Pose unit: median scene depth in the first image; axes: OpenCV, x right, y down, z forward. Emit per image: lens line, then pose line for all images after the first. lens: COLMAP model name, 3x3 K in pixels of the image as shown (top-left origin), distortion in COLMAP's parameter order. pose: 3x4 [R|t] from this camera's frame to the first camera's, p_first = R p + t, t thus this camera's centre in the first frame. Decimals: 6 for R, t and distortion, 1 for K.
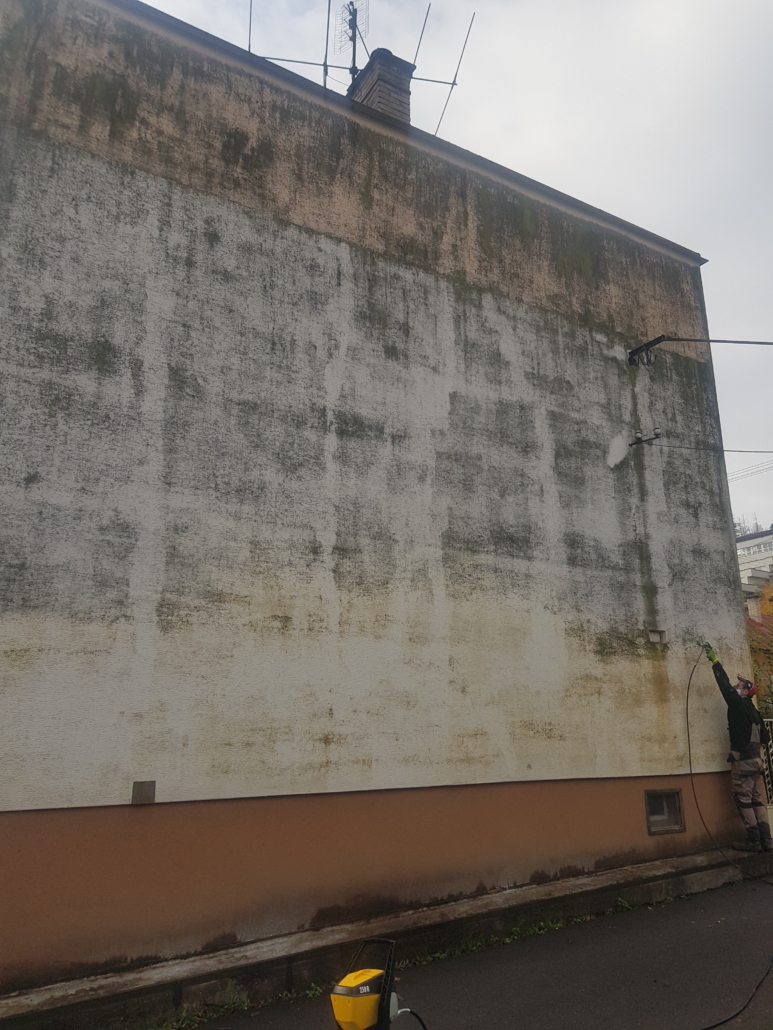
lens RADIAL K [[785.5, 0, 386.5], [0, 785.5, 515.0], [0, 0, 1]] dist [0.088582, -0.150698]
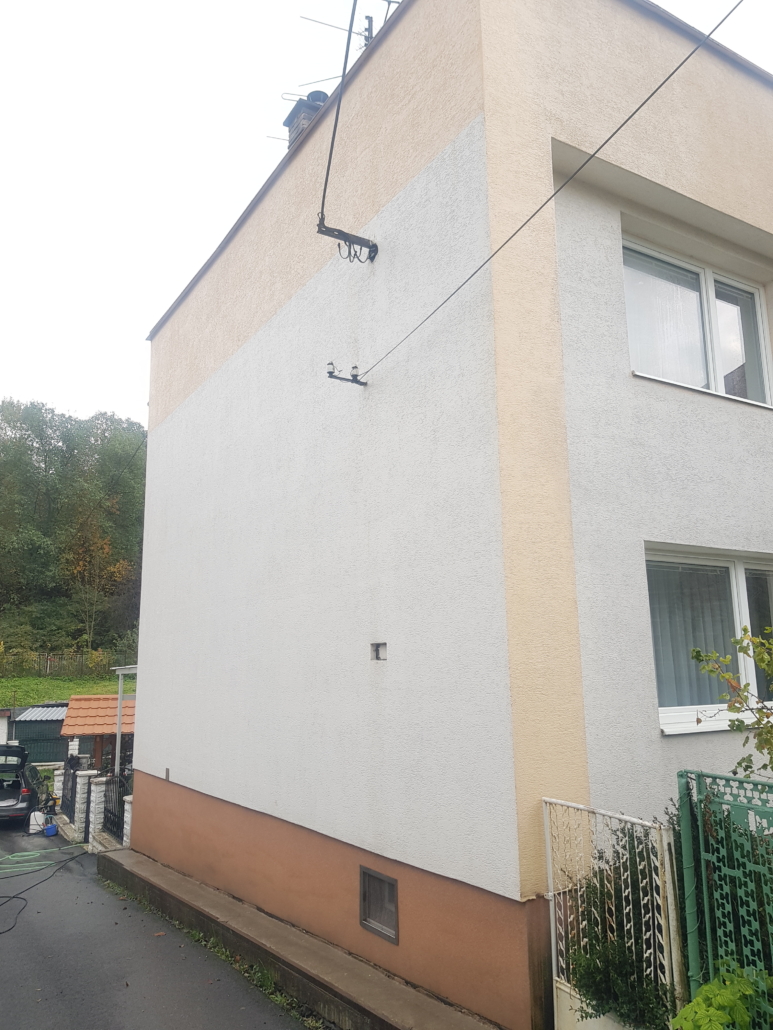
lens RADIAL K [[794.1, 0, 386.5], [0, 794.1, 515.0], [0, 0, 1]] dist [0.117760, -0.274096]
pose [[0.015393, -0.183687, -0.982864, 1.101806], [0.283231, 0.943521, -0.171898, 0.168814], [0.958928, -0.275732, 0.066549, 1.039148]]
